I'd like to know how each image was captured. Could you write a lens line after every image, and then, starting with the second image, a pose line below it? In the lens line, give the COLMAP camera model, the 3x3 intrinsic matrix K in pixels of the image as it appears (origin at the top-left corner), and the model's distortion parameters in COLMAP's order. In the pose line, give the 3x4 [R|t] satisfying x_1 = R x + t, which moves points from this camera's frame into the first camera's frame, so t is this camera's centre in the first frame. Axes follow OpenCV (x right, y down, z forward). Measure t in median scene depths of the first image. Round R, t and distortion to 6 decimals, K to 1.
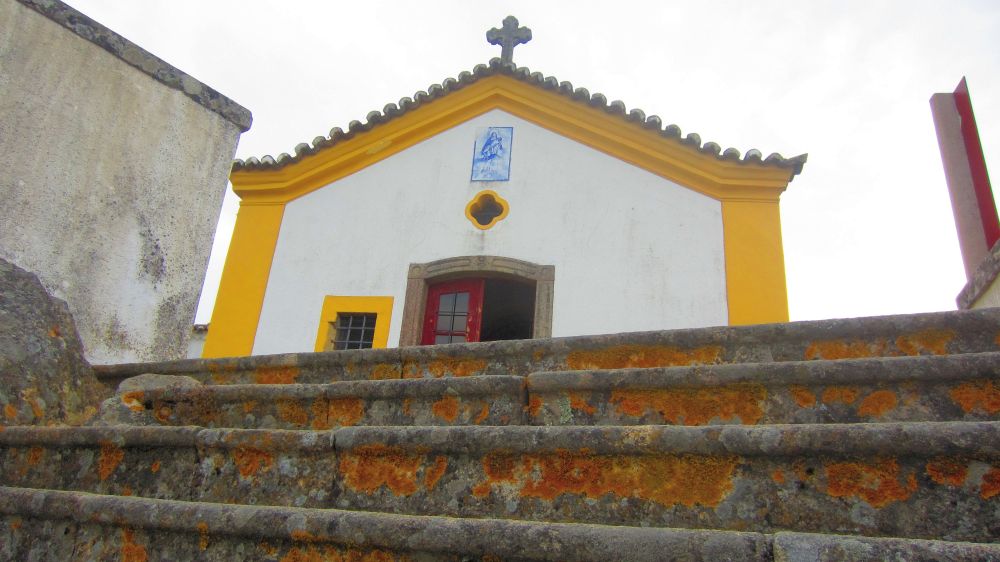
lens RADIAL K [[651.8, 0, 500.0], [0, 651.8, 281.0], [0, 0, 1]] dist [0.000895, 0.000025]
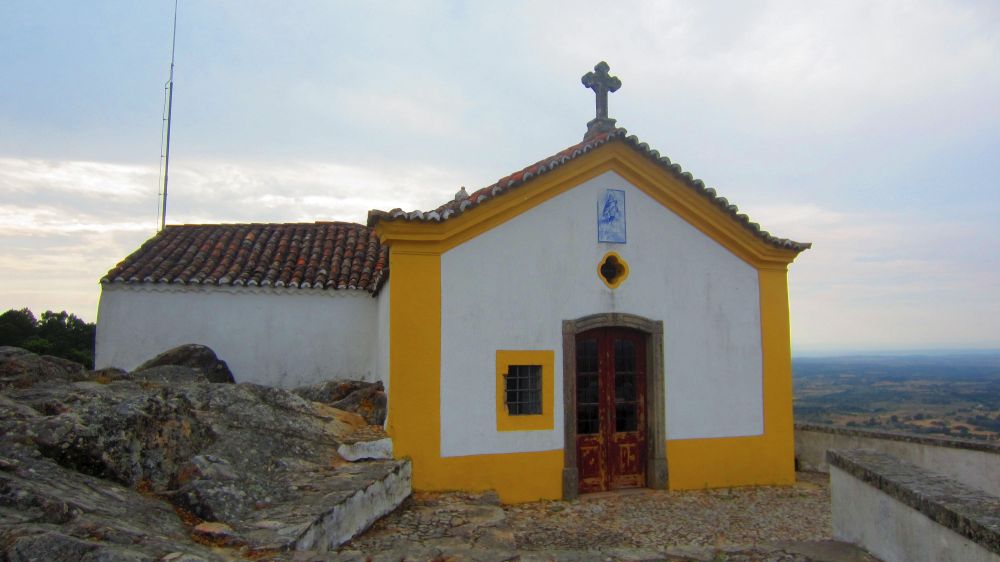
lens RADIAL K [[651.8, 0, 500.0], [0, 651.8, 281.0], [0, 0, 1]] dist [0.000895, 0.000025]
pose [[0.866013, -0.022781, 0.499503, -0.824150], [-0.128177, 0.955468, 0.265805, -0.393565], [-0.483314, -0.294215, 0.824527, 0.103389]]
